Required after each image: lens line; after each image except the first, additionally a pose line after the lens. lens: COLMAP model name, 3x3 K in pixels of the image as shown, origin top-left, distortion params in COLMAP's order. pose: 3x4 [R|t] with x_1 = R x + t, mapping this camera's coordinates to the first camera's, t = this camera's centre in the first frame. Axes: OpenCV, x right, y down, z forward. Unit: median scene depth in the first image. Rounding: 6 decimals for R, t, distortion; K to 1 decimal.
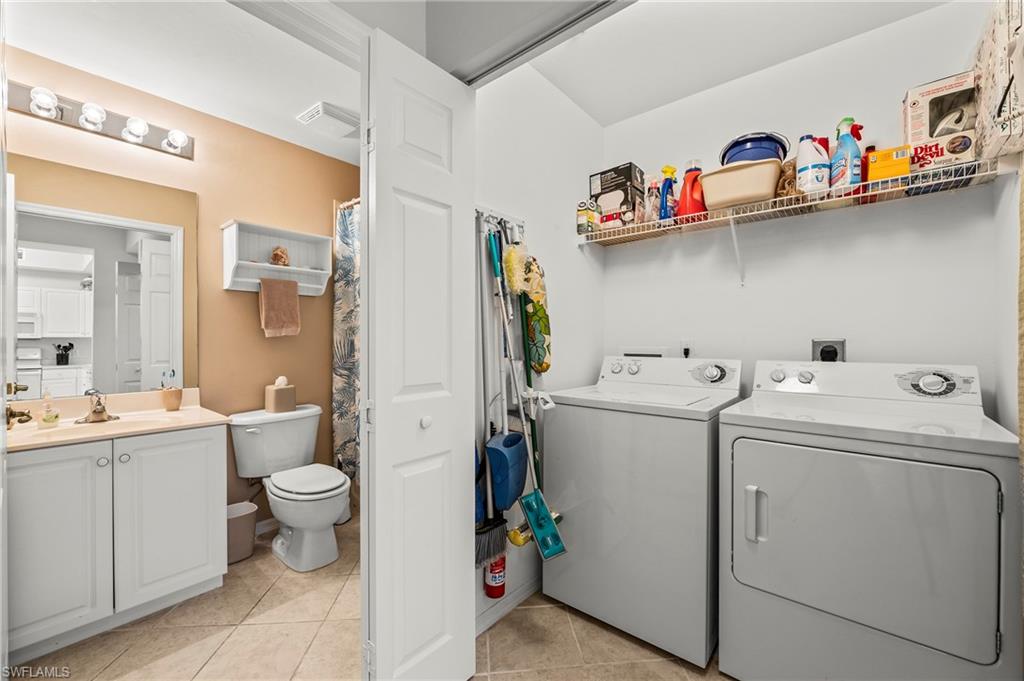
lens RADIAL K [[420.6, 0, 508.2], [0, 420.6, 339.9], [0, 0, 1]] dist [-0.004612, -0.001700]
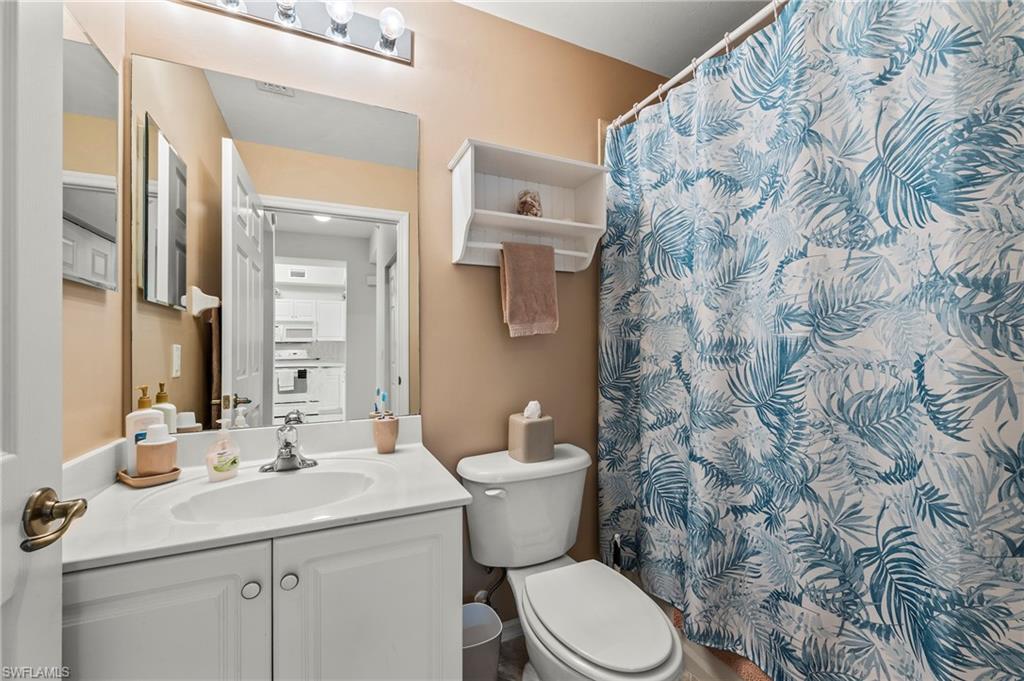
lens RADIAL K [[420.6, 0, 514.0], [0, 420.6, 343.8], [0, 0, 1]] dist [-0.004612, -0.001700]
pose [[0.908437, -0.000865, -0.418021, -0.309161], [0.001163, 0.999999, 0.000457, 0.003537], [0.418020, -0.000901, 0.908437, 0.432892]]
